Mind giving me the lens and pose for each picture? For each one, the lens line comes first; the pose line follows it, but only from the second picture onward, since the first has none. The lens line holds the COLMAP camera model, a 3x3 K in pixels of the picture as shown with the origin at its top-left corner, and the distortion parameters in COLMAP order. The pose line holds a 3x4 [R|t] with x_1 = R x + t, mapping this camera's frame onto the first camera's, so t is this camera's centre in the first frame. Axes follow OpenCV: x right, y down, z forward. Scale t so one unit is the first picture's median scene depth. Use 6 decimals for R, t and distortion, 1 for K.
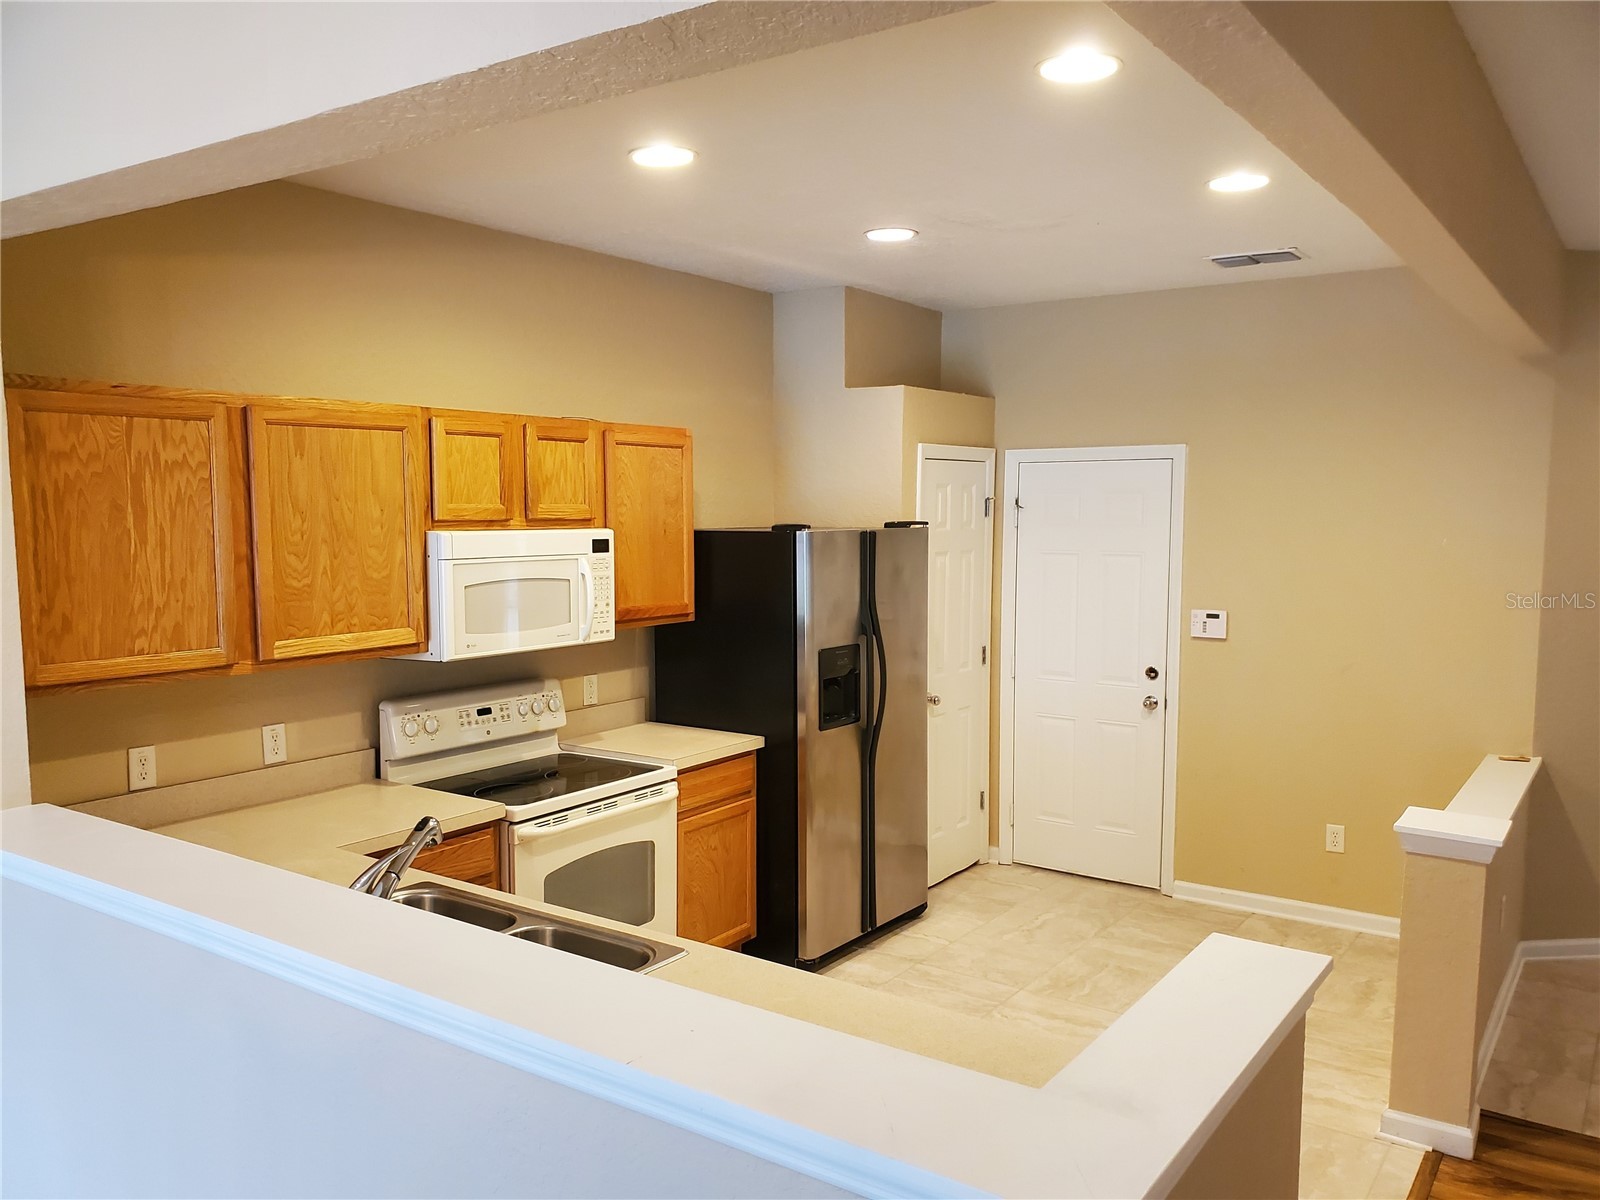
lens RADIAL K [[1294.4, 0, 800.0], [0, 1294.4, 600.0], [0, 0, 1]] dist [0.345332, -0.663833]
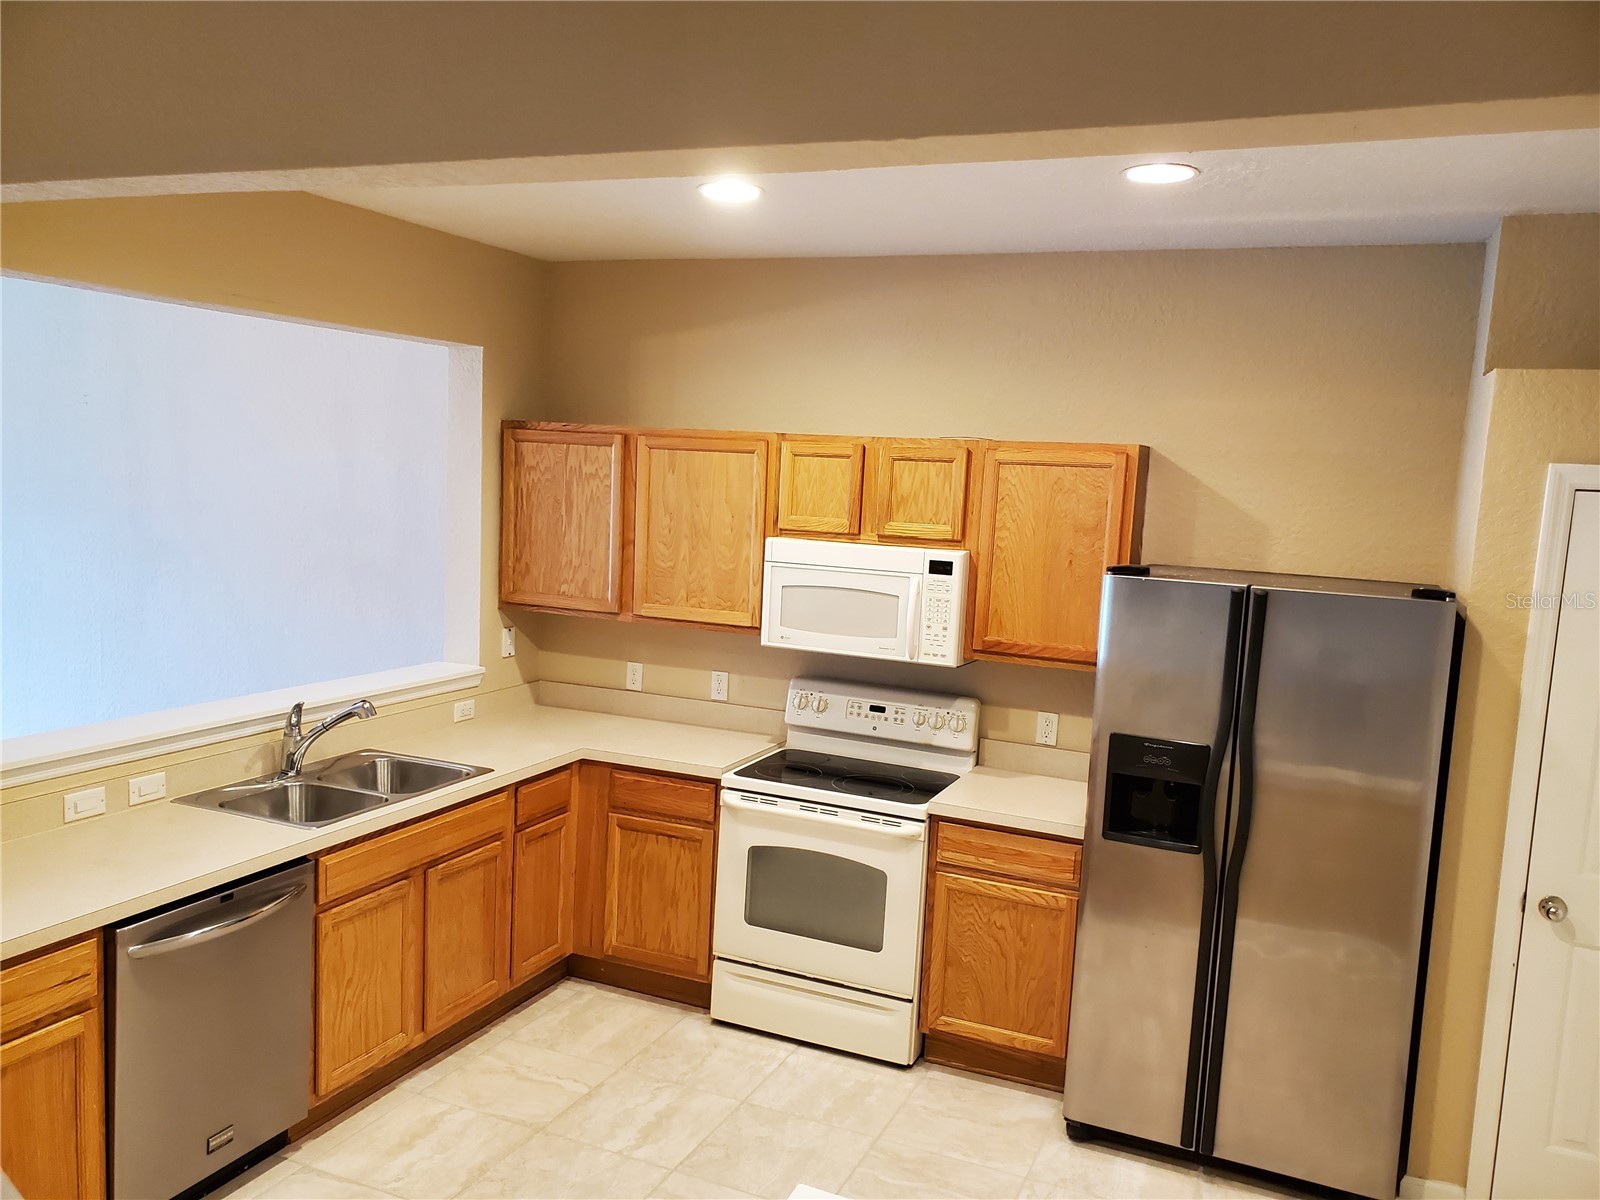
lens RADIAL K [[1294.4, 0, 800.0], [0, 1294.4, 600.0], [0, 0, 1]] dist [0.345332, -0.663833]
pose [[0.209844, 0.109903, -0.971538, 0.895747], [-0.126261, 0.988388, 0.084538, -0.100153], [0.969548, 0.104928, 0.221284, 0.790539]]
